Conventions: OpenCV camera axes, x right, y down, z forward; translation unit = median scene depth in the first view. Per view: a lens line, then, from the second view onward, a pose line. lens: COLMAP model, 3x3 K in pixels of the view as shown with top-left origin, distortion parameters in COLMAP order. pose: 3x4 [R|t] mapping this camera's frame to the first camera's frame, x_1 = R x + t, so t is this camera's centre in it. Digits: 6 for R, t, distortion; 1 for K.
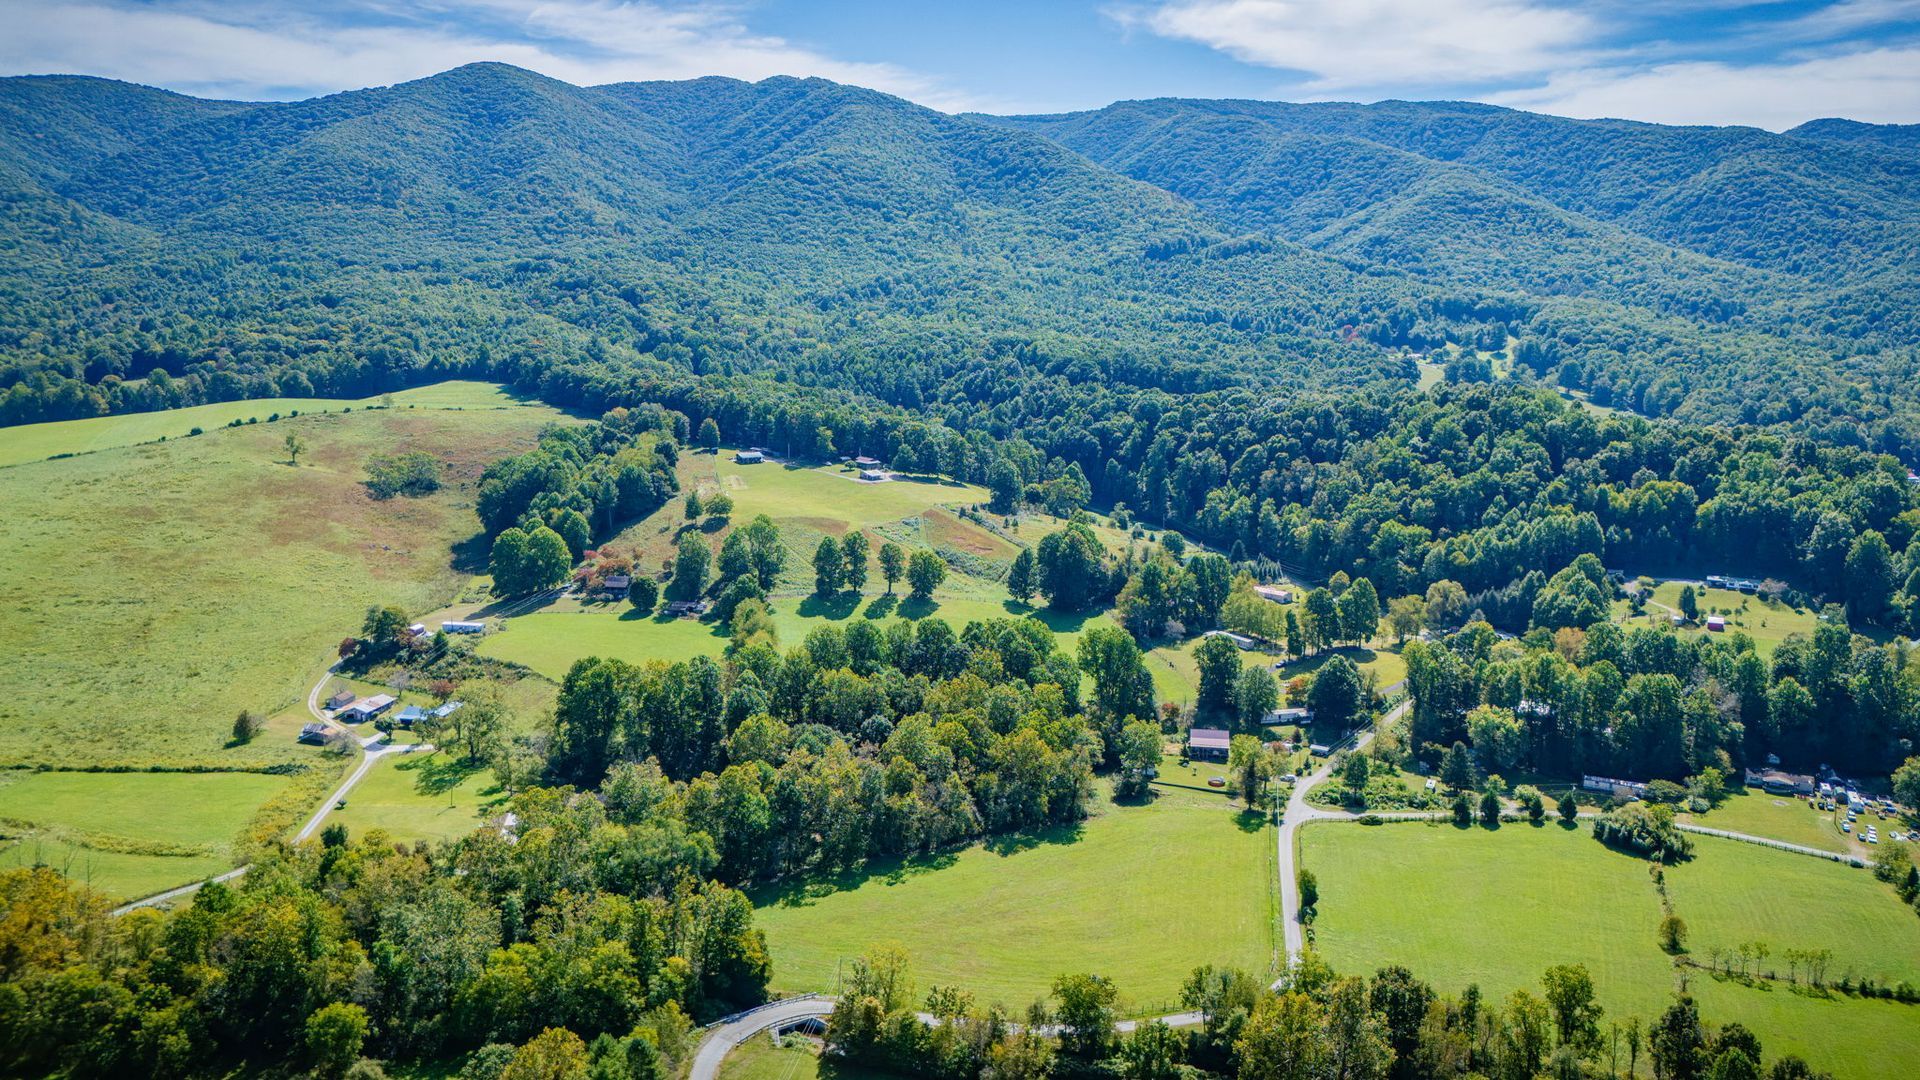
lens RADIAL K [[1413.3, 0, 951.9], [0, 1413.3, 529.7], [0, 0, 1]] dist [0.074811, -0.081284]
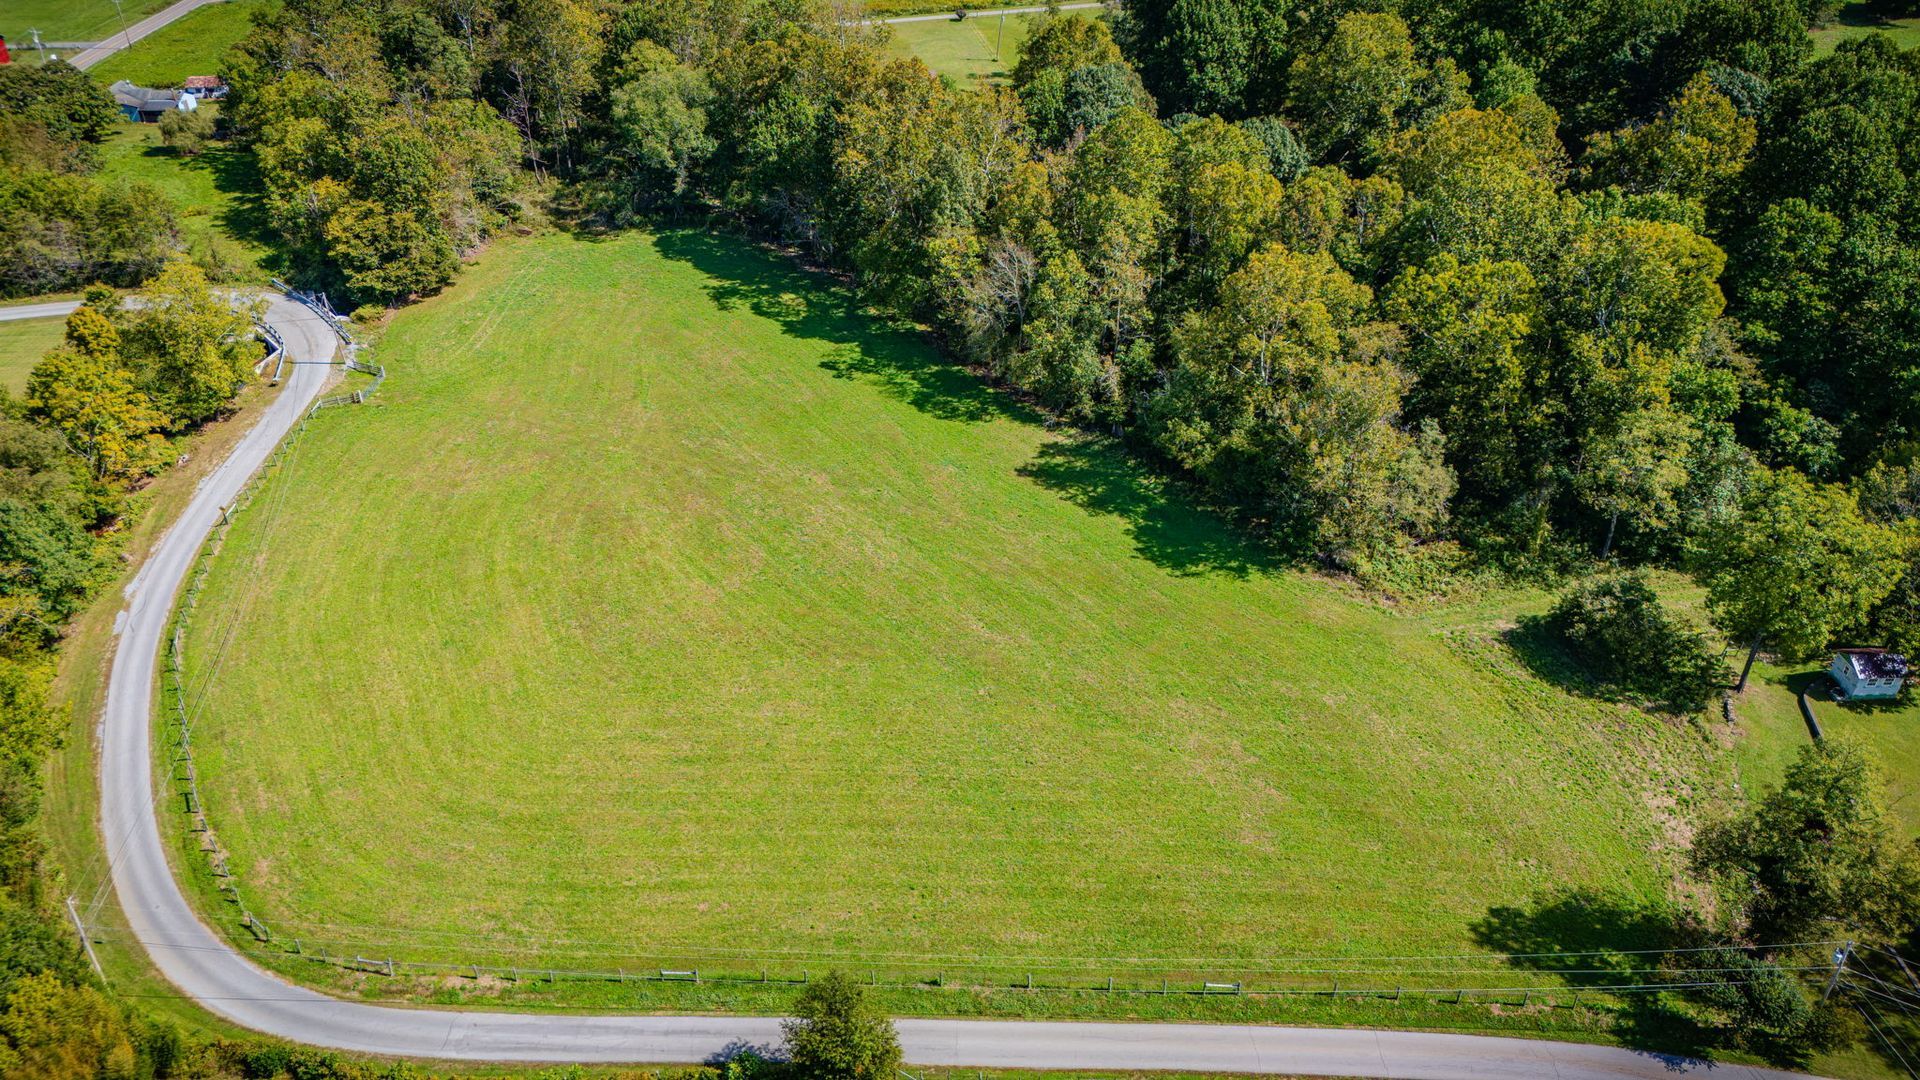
lens RADIAL K [[1413.3, 0, 951.4], [0, 1413.3, 529.1], [0, 0, 1]] dist [0.074811, -0.081284]
pose [[0.172777, 0.534904, -0.827059, 0.308902], [-0.177108, 0.842872, 0.508133, 0.029802], [0.968907, 0.058685, 0.240365, 0.709023]]
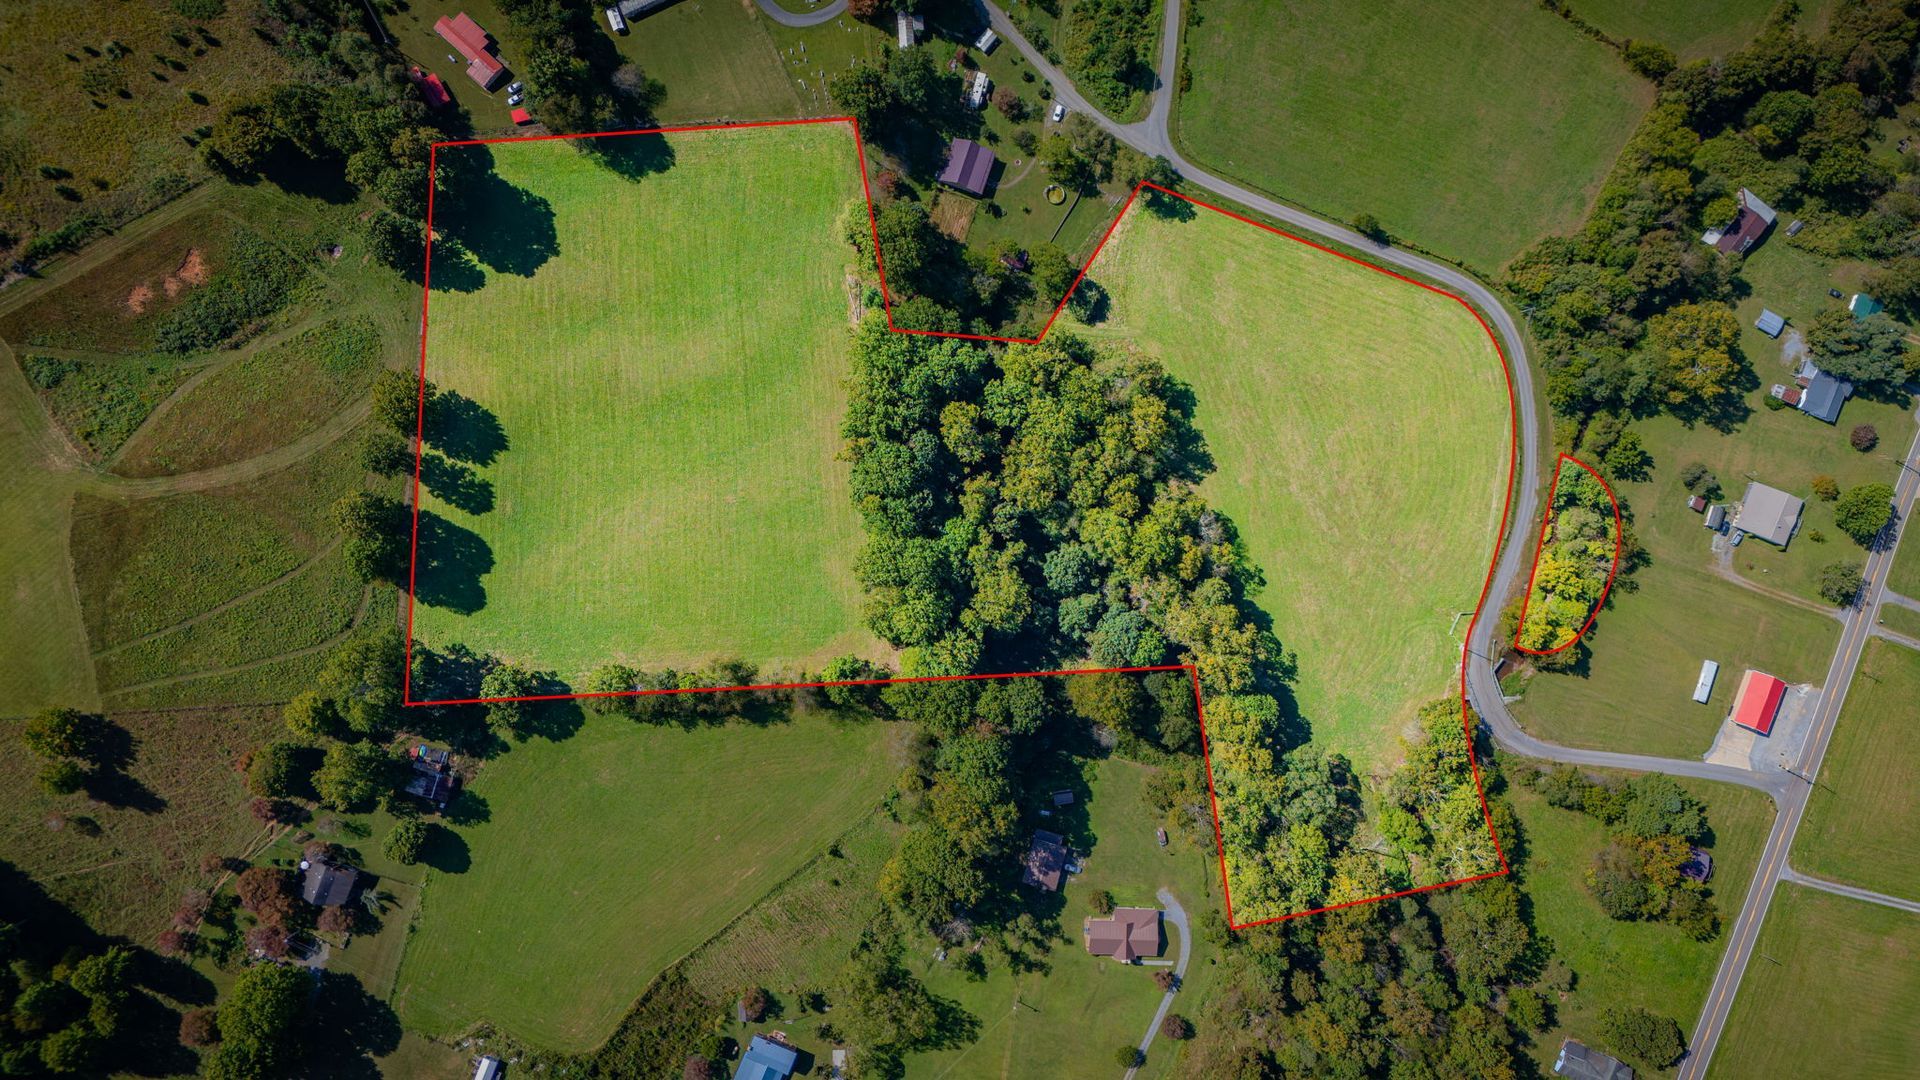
lens RADIAL K [[1413.3, 0, 960.0], [0, 1413.3, 538.0], [0, 0, 1]] dist [0.074811, -0.081284]
pose [[0.179101, -0.983828, 0.002439, -0.041489], [0.177578, 0.034765, 0.983492, -0.675530], [-0.967672, -0.175711, 0.180933, 0.791719]]
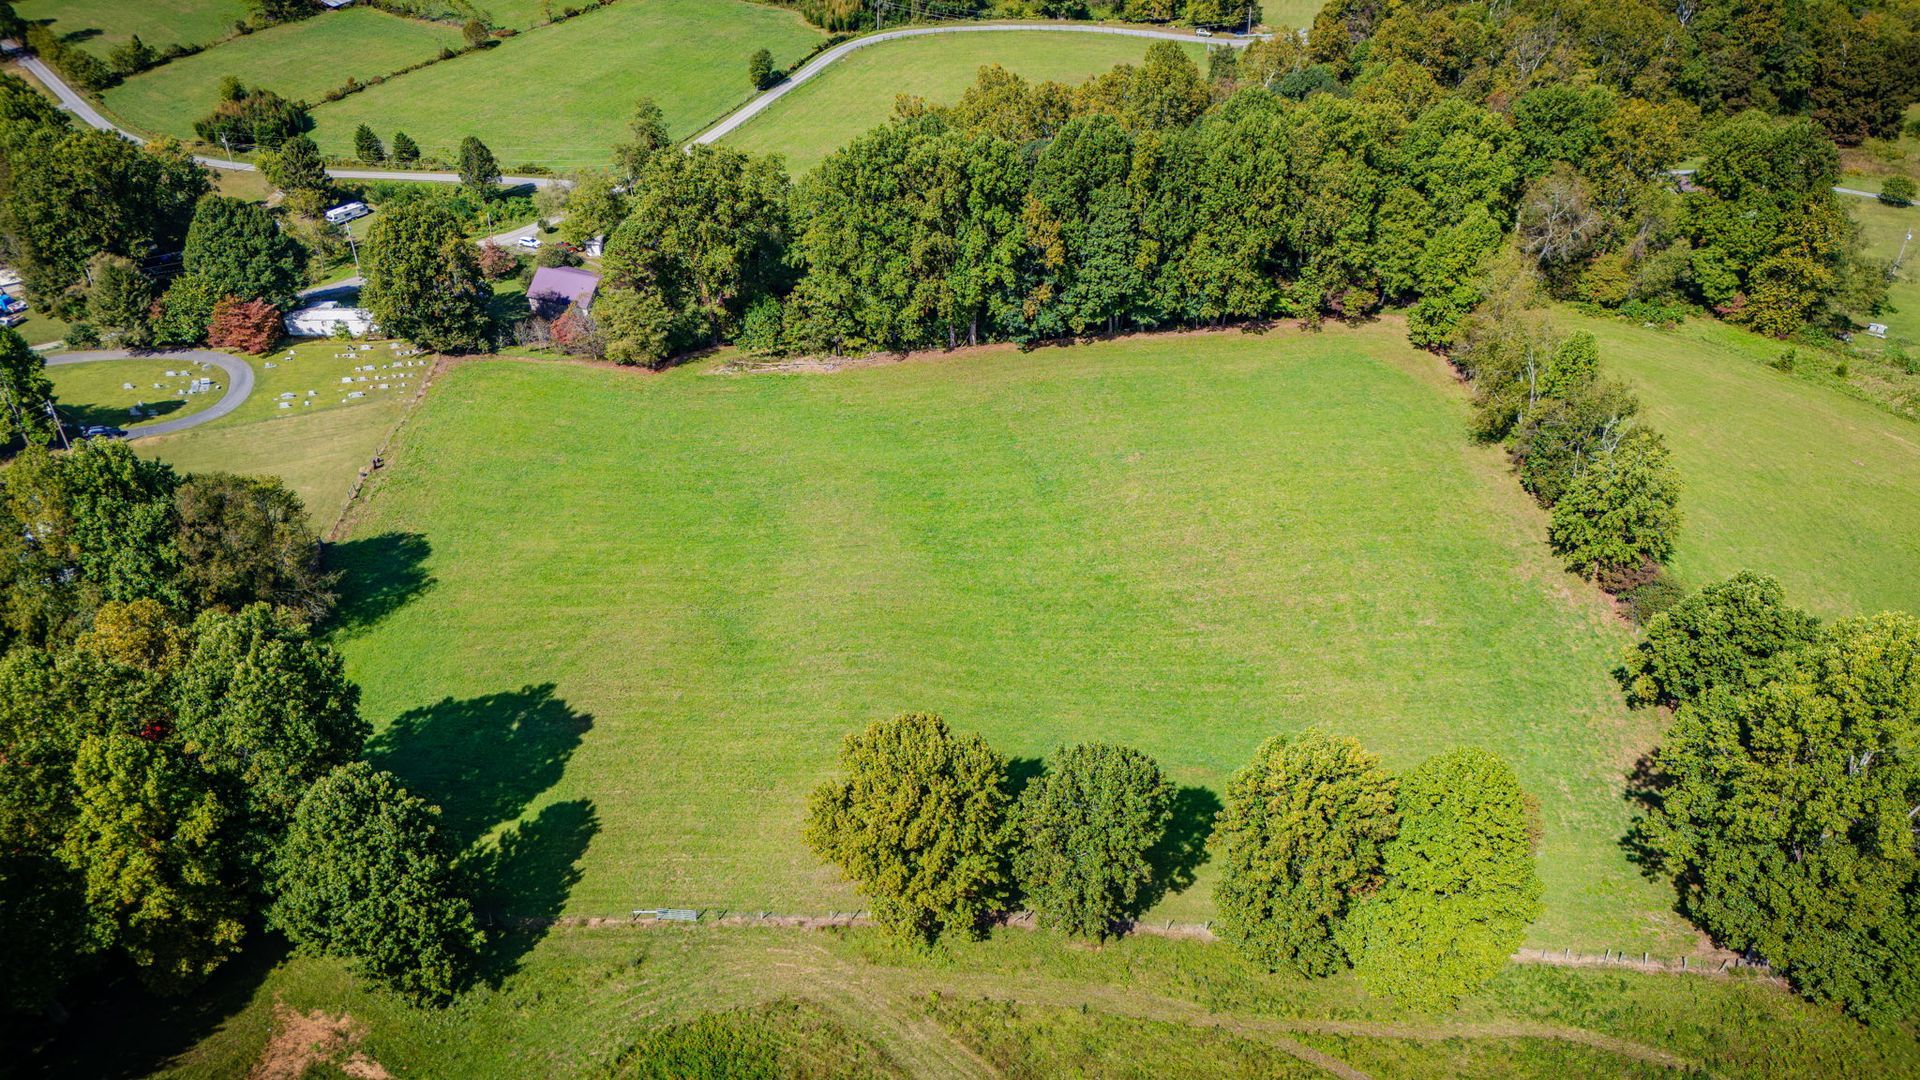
lens RADIAL K [[1413.3, 0, 958.9], [0, 1413.3, 543.4], [0, 0, 1]] dist [0.074811, -0.081284]
pose [[-0.976626, -0.132142, 0.169527, -0.064460], [0.036504, 0.675282, 0.736656, -0.176377], [-0.211822, 0.725626, -0.654674, 1.366035]]
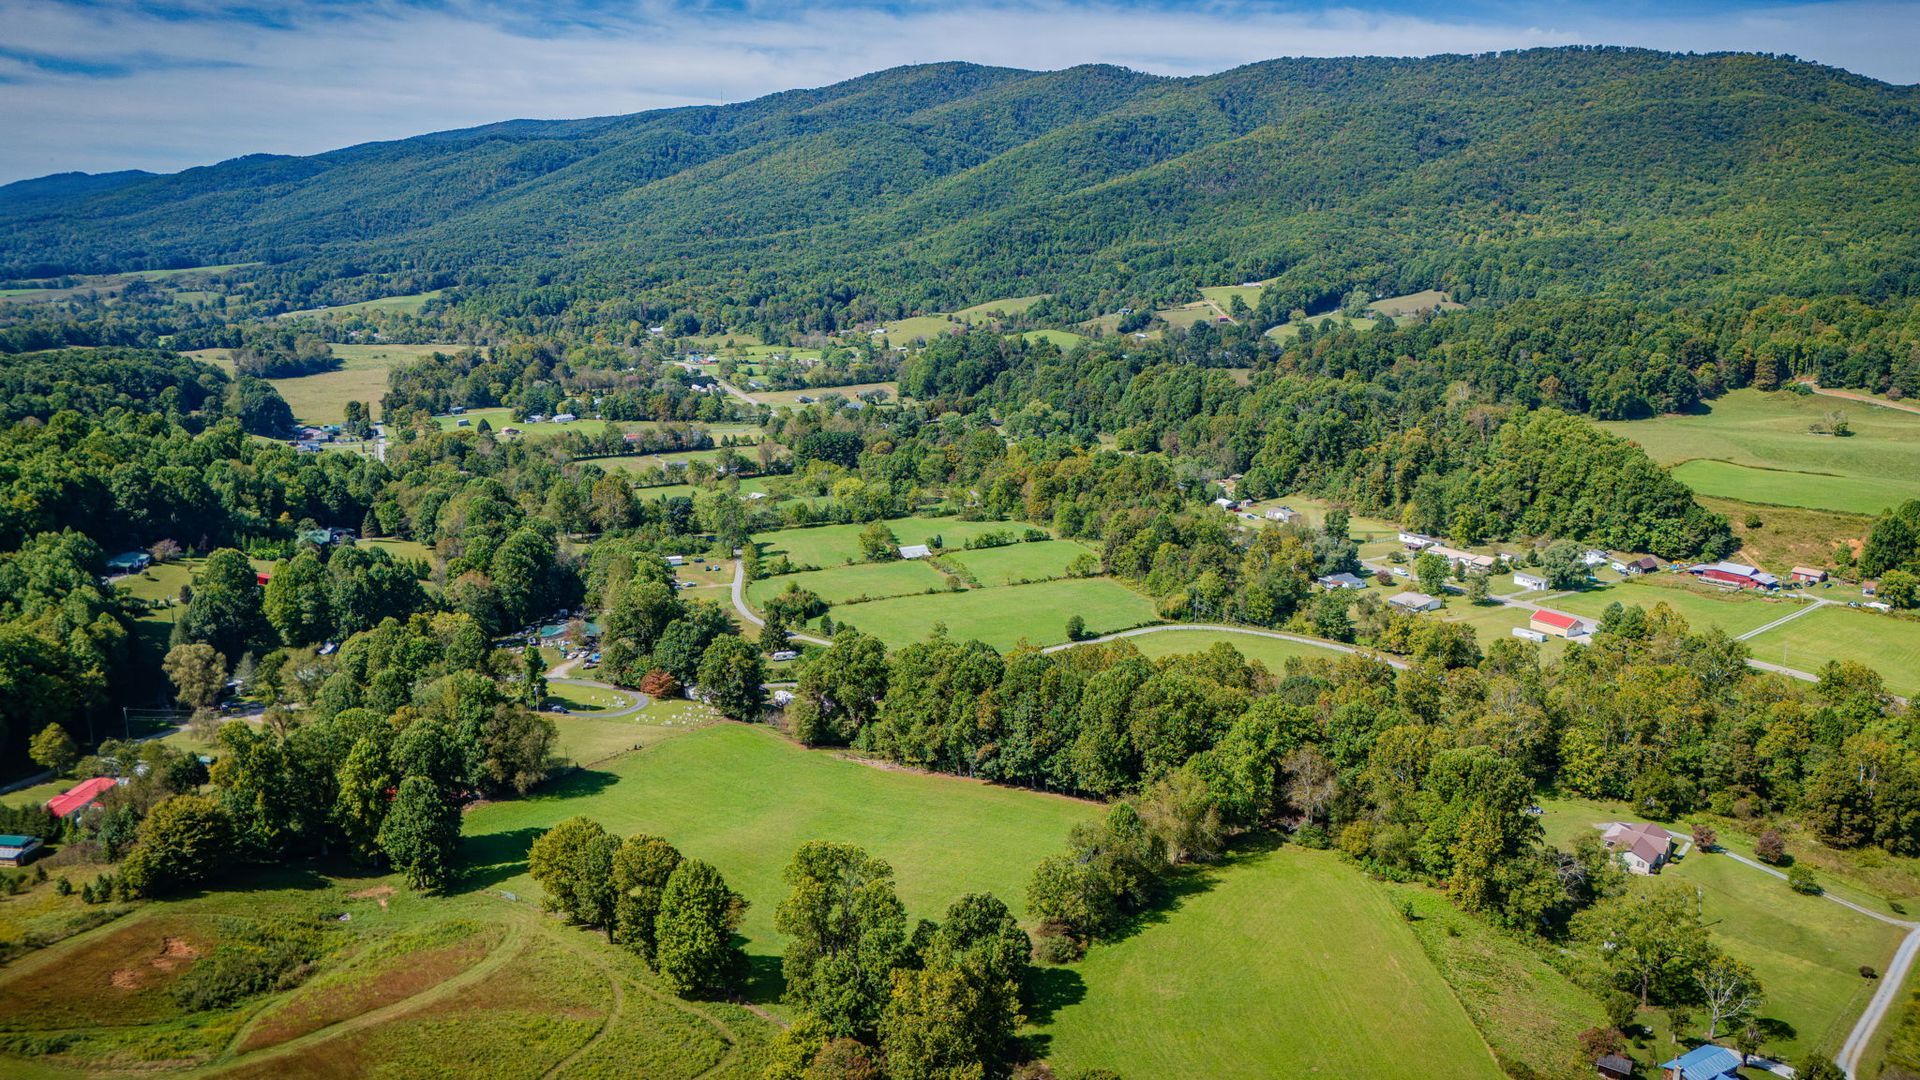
lens RADIAL K [[1413.3, 0, 955.2], [0, 1413.3, 546.5], [0, 0, 1]] dist [0.074811, -0.081284]
pose [[-0.673511, -0.174839, 0.718202, -0.508160], [0.138361, 0.924631, 0.354843, -0.260544], [-0.726113, 0.338362, -0.598558, 1.427904]]
